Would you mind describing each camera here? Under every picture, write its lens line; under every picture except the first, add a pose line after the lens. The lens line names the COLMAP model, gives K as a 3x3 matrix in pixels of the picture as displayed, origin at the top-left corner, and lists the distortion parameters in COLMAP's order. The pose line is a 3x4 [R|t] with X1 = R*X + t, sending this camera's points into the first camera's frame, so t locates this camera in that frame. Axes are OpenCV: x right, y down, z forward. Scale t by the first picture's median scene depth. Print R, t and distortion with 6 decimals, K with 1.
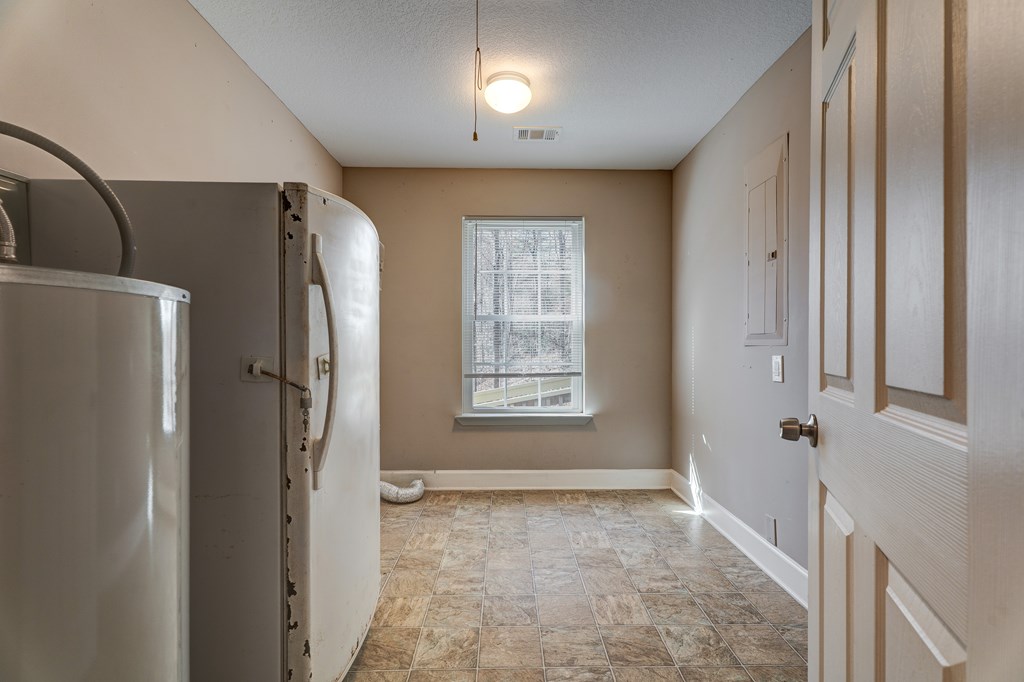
lens RADIAL K [[459.5, 0, 511.1], [0, 459.5, 345.9], [0, 0, 1]] dist [-0.000148, 0.000317]
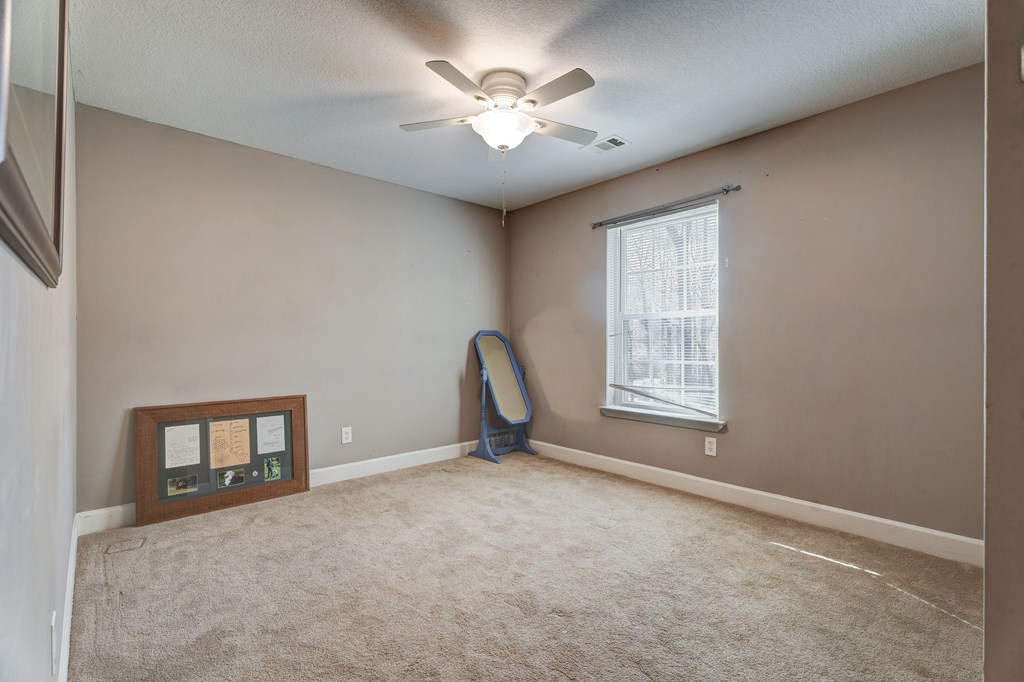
lens RADIAL K [[459.5, 0, 511.1], [0, 459.5, 345.9], [0, 0, 1]] dist [-0.000148, 0.000317]
pose [[0.640443, 0.000803, -0.768005, 0.592579], [0.003178, 0.999988, 0.003696, 0.001934], [0.767999, -0.004808, 0.640433, 0.111606]]
